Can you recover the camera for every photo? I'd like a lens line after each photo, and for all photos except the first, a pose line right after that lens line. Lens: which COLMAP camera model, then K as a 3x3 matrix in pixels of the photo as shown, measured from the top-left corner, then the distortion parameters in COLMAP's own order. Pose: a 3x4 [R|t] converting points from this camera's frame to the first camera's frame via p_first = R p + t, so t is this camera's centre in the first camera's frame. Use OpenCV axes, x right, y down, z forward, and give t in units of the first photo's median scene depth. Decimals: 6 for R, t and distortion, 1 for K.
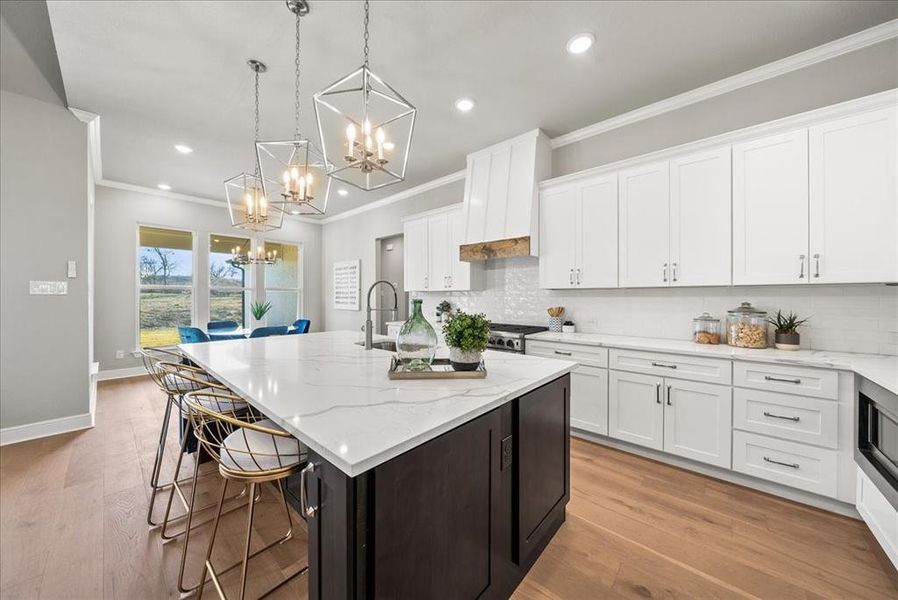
lens RADIAL K [[309.2, 0, 449.0], [0, 309.2, 299.2], [0, 0, 1]] dist [-0.007379, -0.000005]
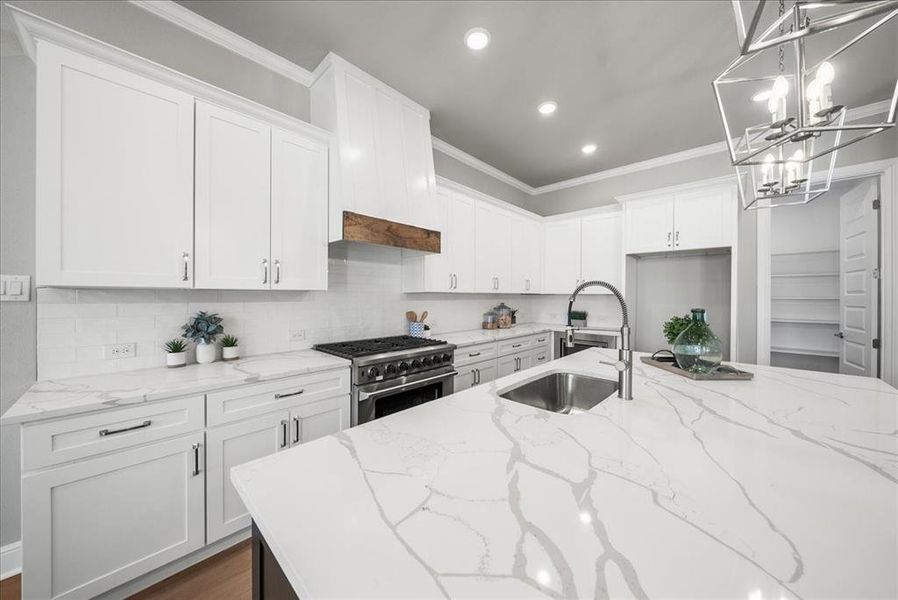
lens RADIAL K [[309.2, 0, 448.6], [0, 309.2, 296.7], [0, 0, 1]] dist [-0.007379, -0.000005]
pose [[0.042217, -0.005822, 0.999091, -0.746935], [0.003130, 0.999979, 0.005695, -0.031629], [-0.999104, 0.002887, 0.042235, 1.140670]]
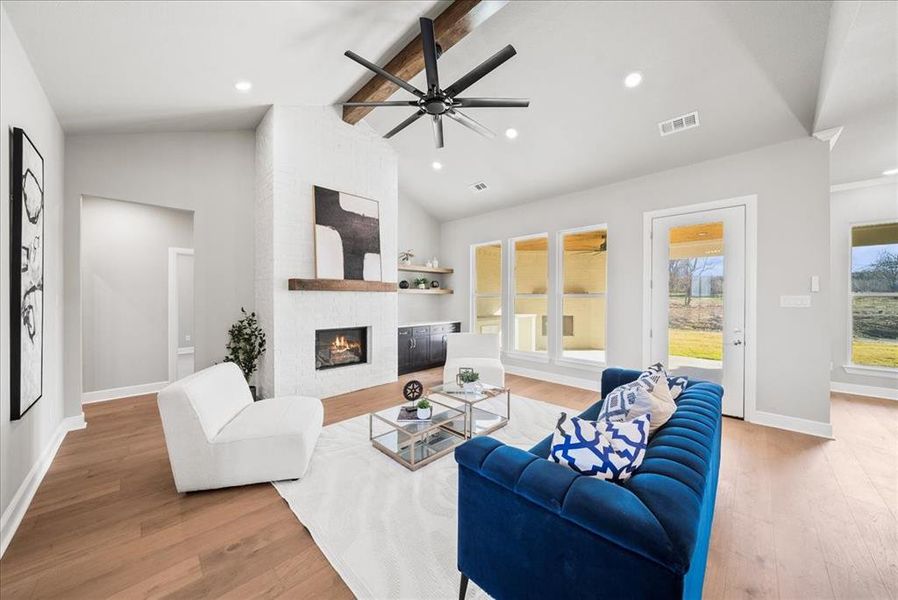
lens RADIAL K [[309.2, 0, 448.8], [0, 309.2, 299.3], [0, 0, 1]] dist [-0.007379, -0.000005]
pose [[-0.062209, 0.004243, -0.998054, -0.094737], [-0.008651, 0.999951, 0.004791, -0.043498], [0.998026, 0.008933, -0.062169, -0.237543]]
